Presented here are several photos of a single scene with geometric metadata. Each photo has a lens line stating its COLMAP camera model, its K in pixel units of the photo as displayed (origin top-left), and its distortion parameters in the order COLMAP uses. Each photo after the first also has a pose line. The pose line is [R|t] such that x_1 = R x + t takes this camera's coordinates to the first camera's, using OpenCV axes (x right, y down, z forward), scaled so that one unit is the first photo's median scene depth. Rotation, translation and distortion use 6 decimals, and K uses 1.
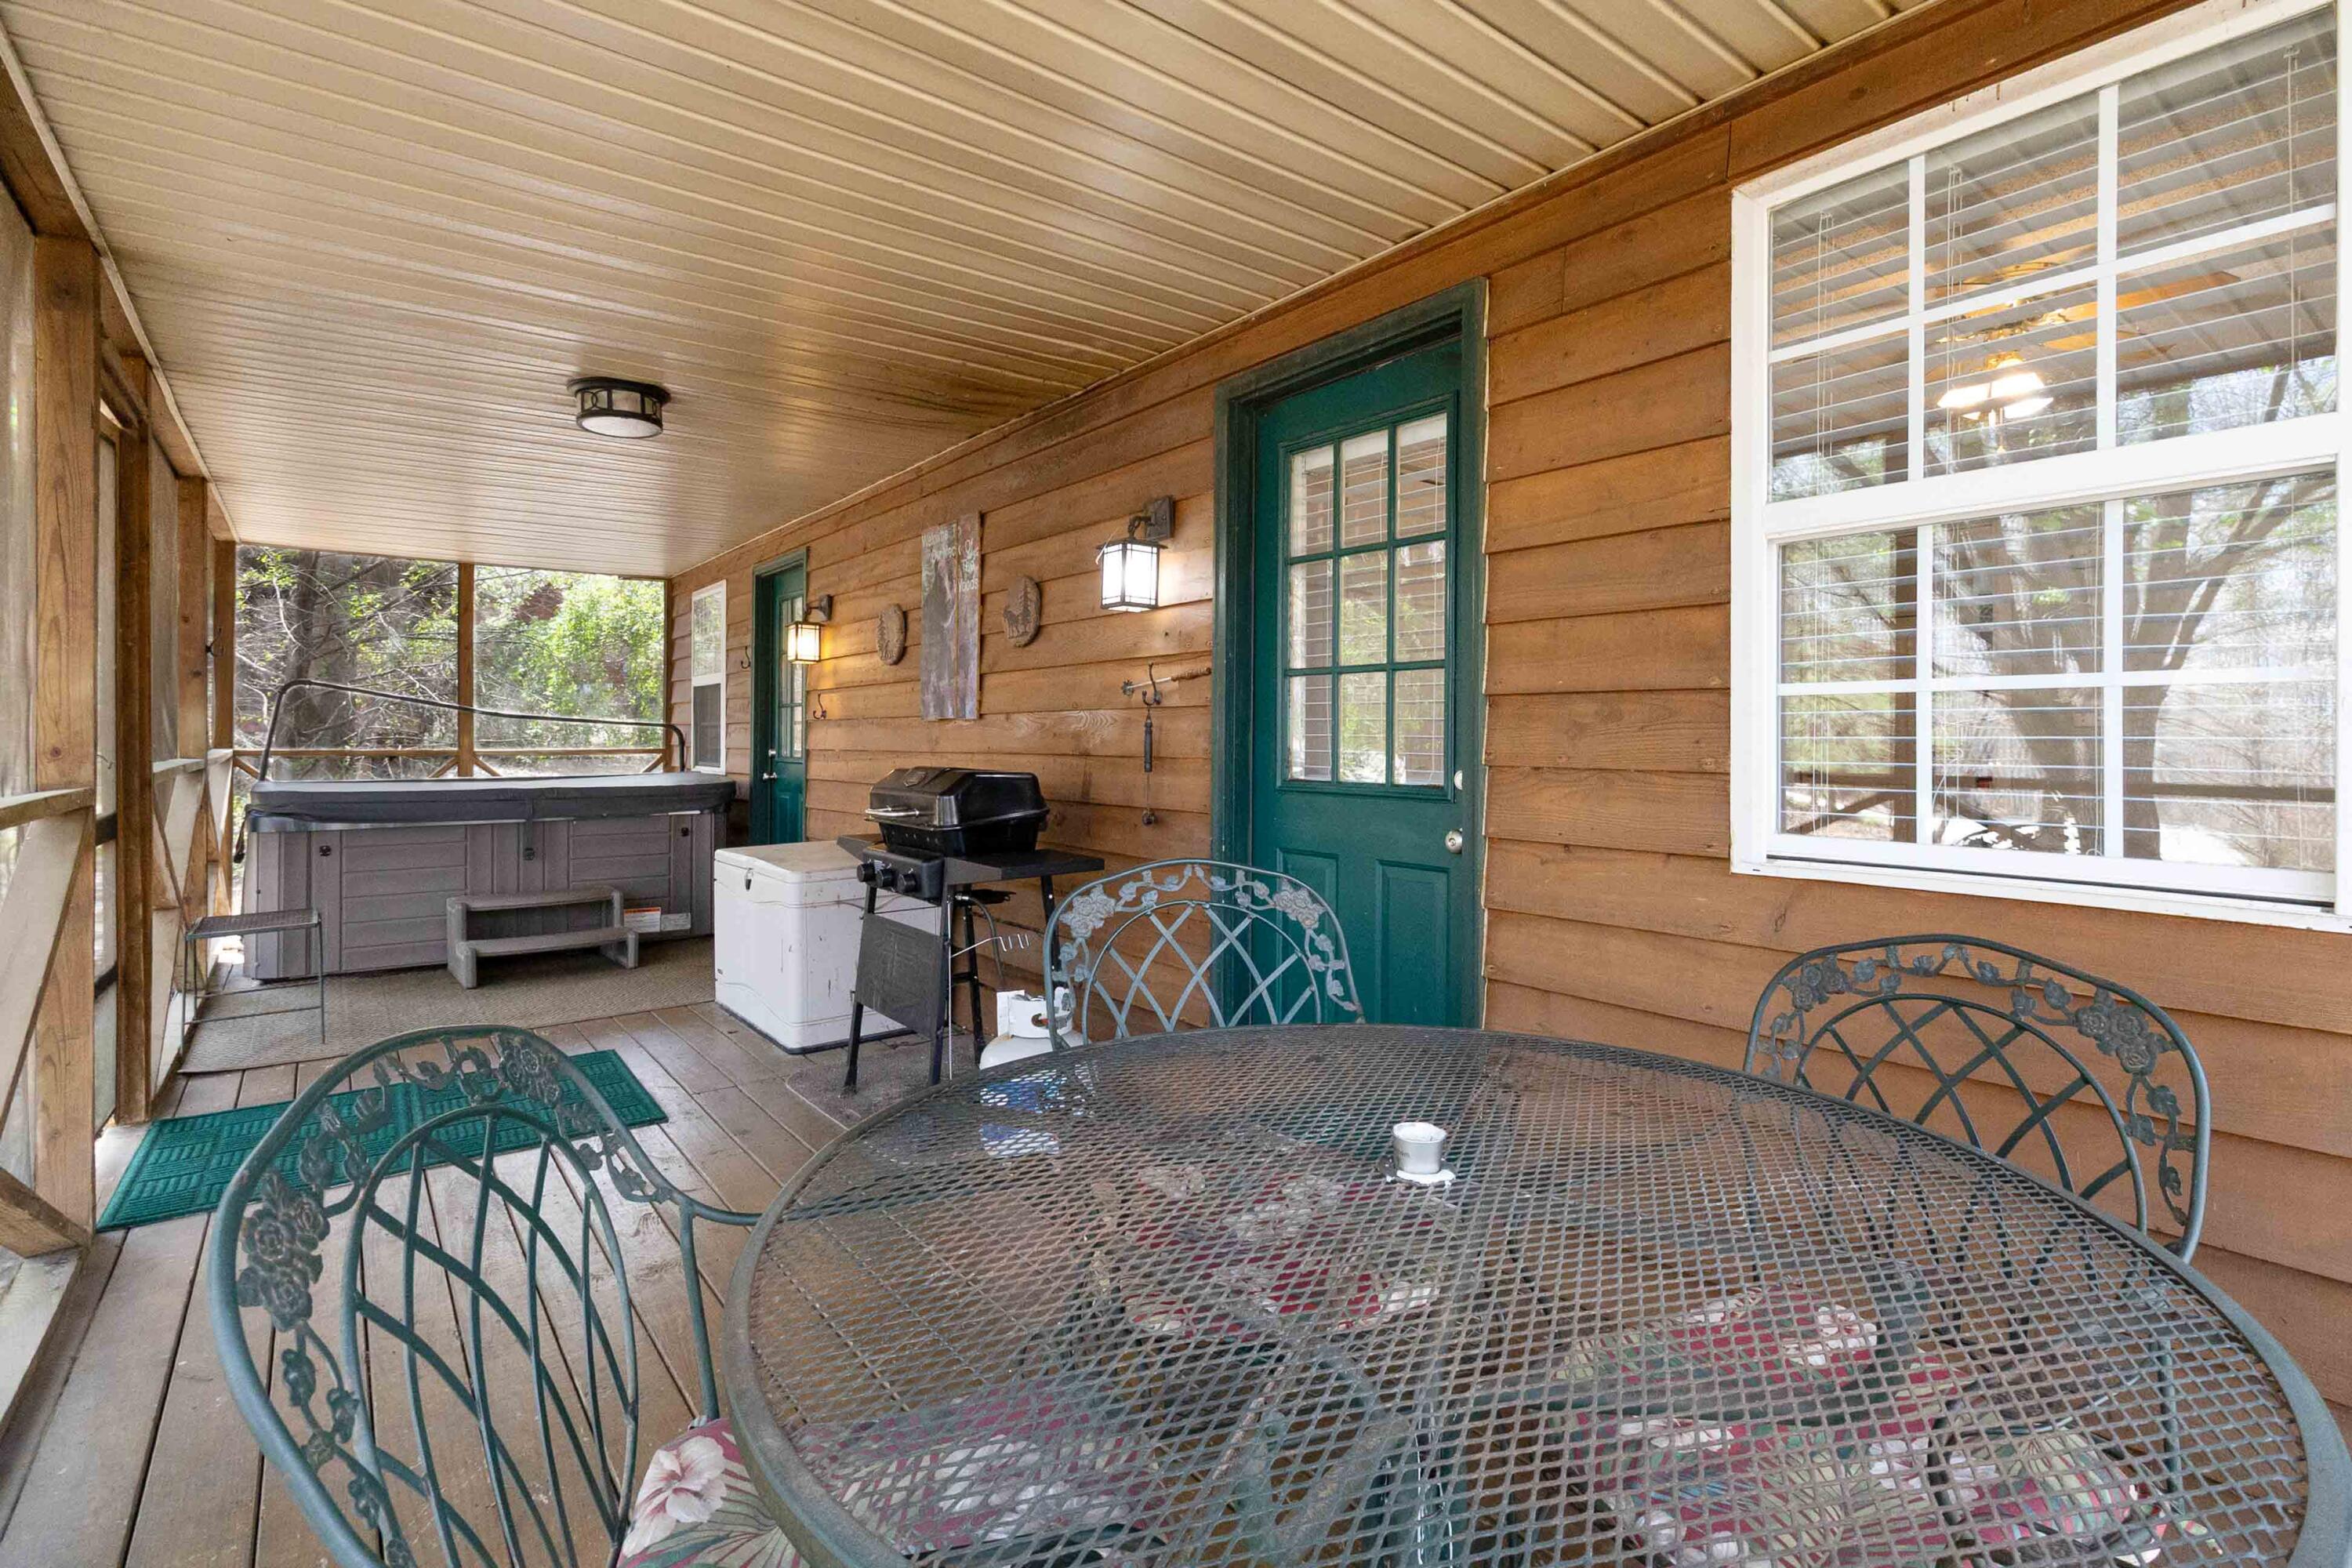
lens RADIAL K [[1103.2, 0, 1185.1], [0, 1103.2, 742.2], [0, 0, 1]] dist [-0.000099, 0.000169]
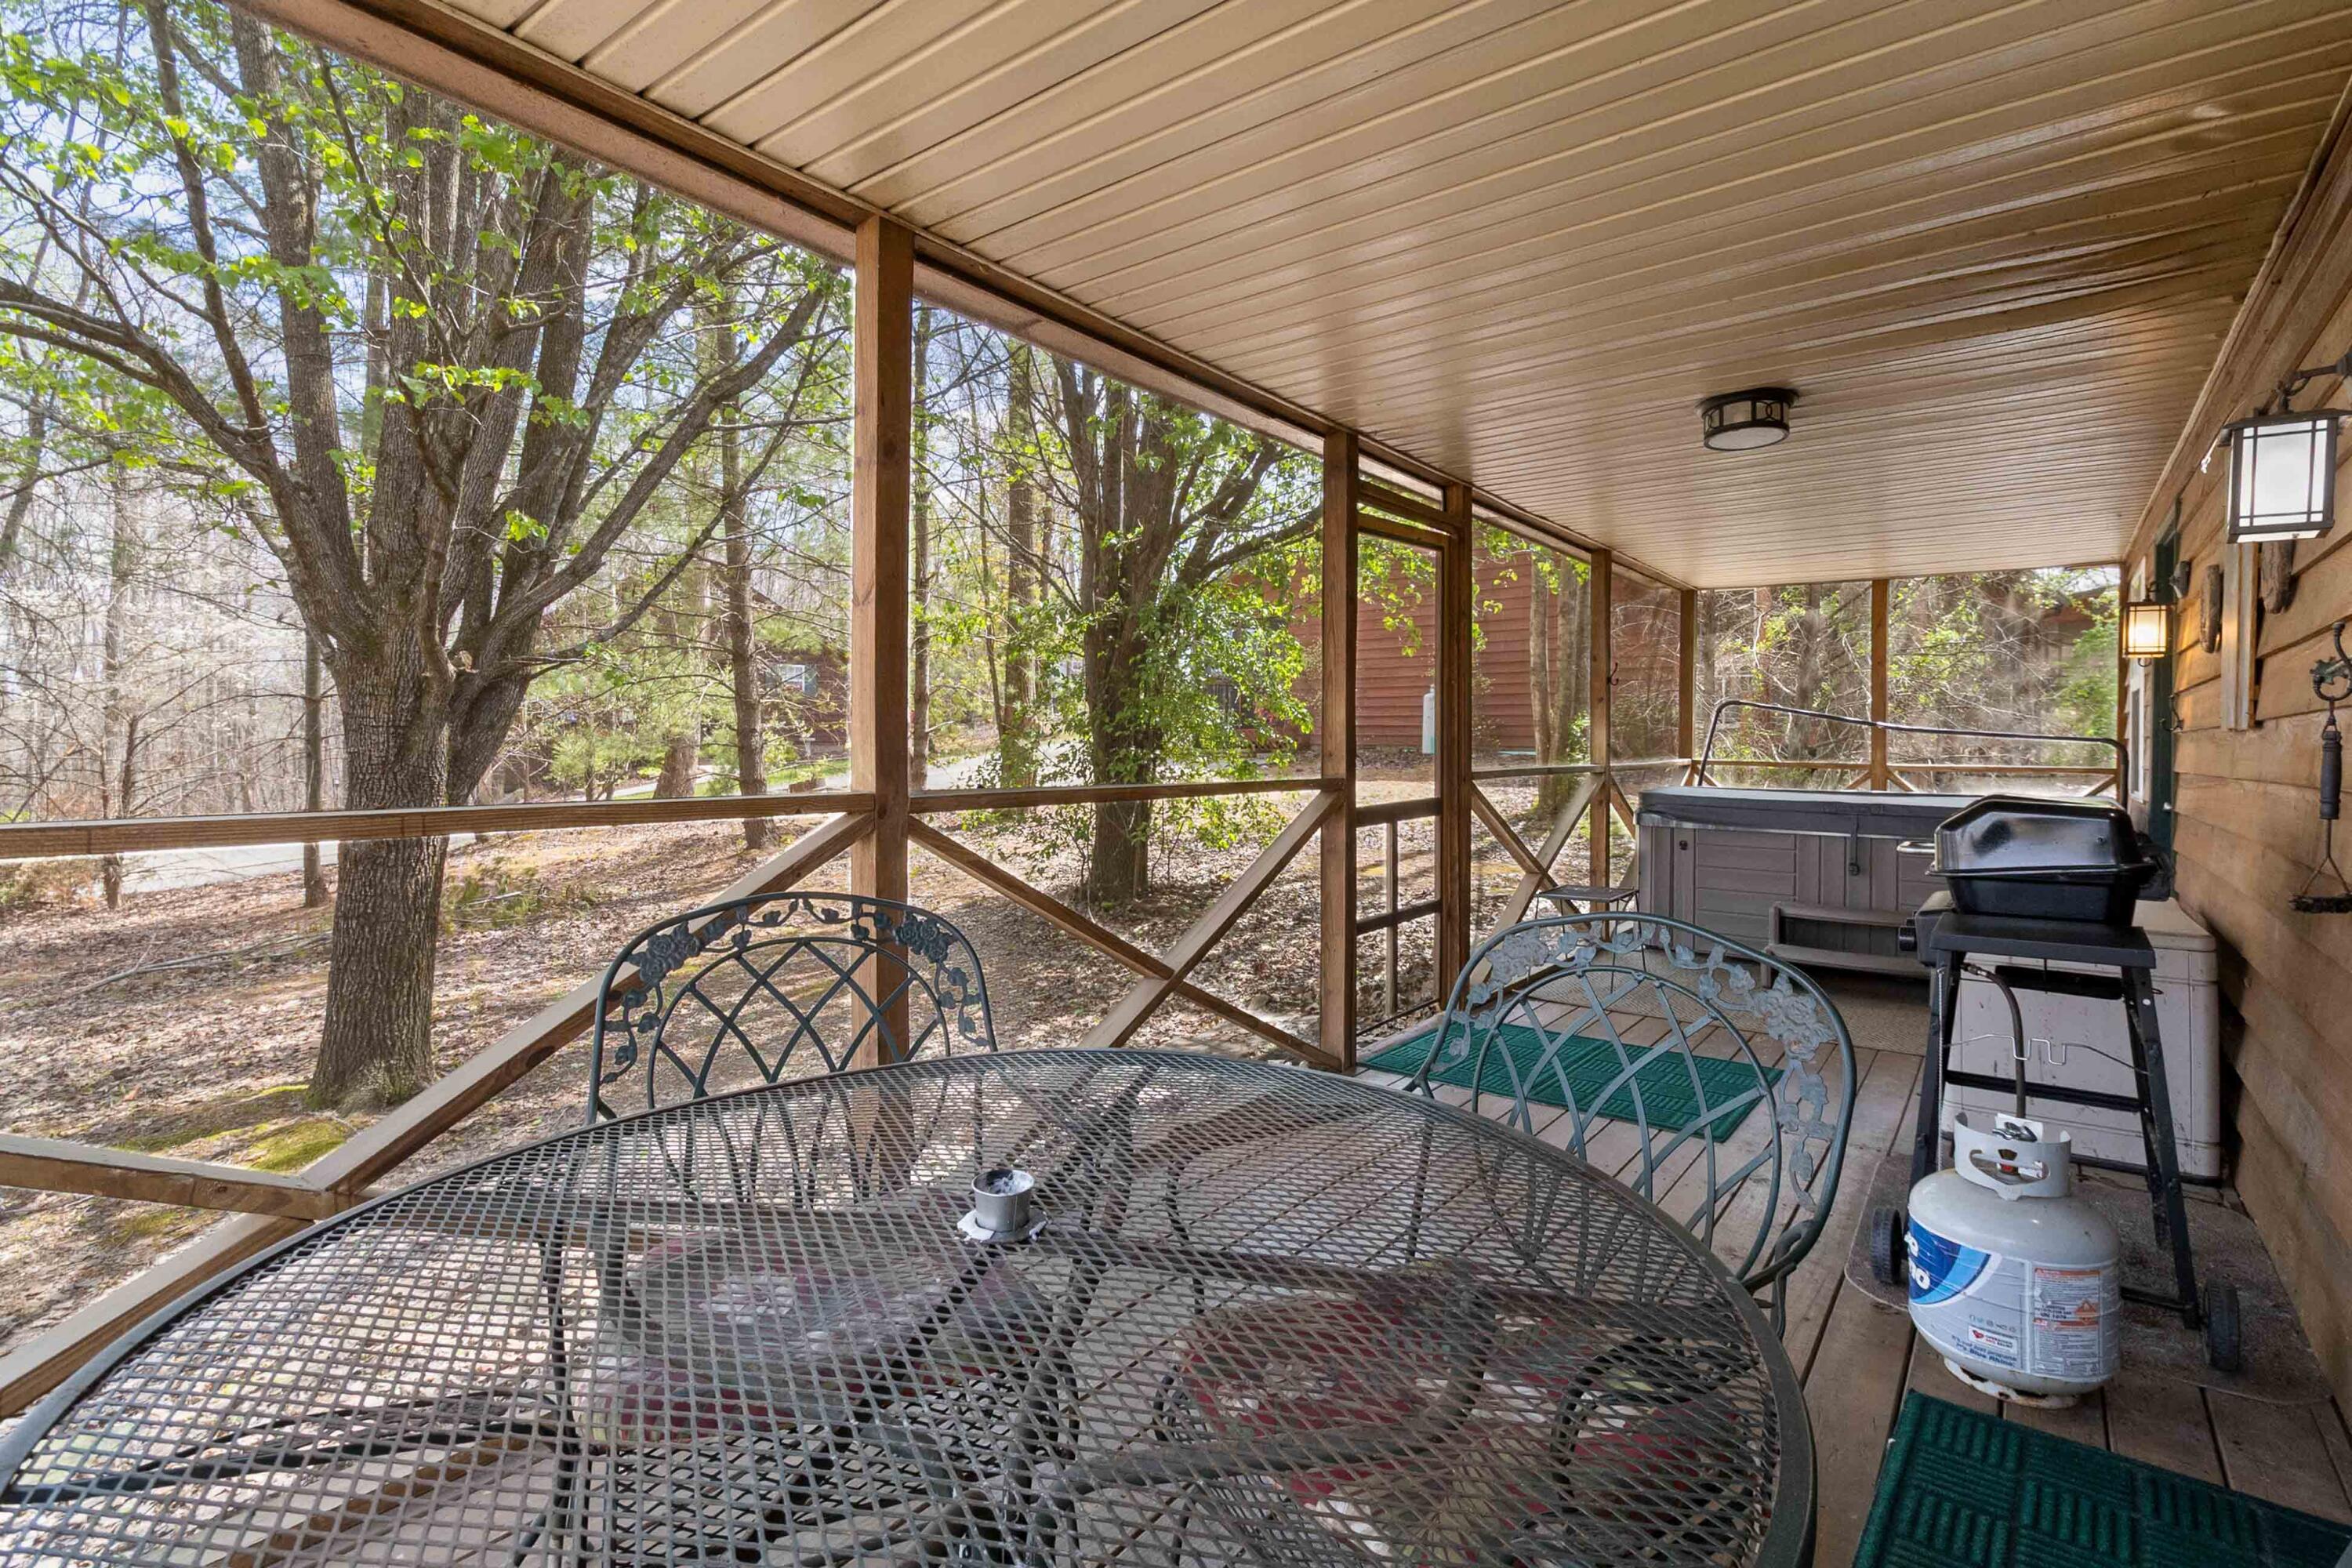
lens RADIAL K [[1103.2, 0, 1185.1], [0, 1103.2, 742.2], [0, 0, 1]] dist [-0.000099, 0.000169]
pose [[0.254737, 0.002016, -0.967008, 0.223377], [-0.015556, 0.999877, -0.002014, -0.001310], [0.966885, 0.015556, 0.254737, 0.179990]]
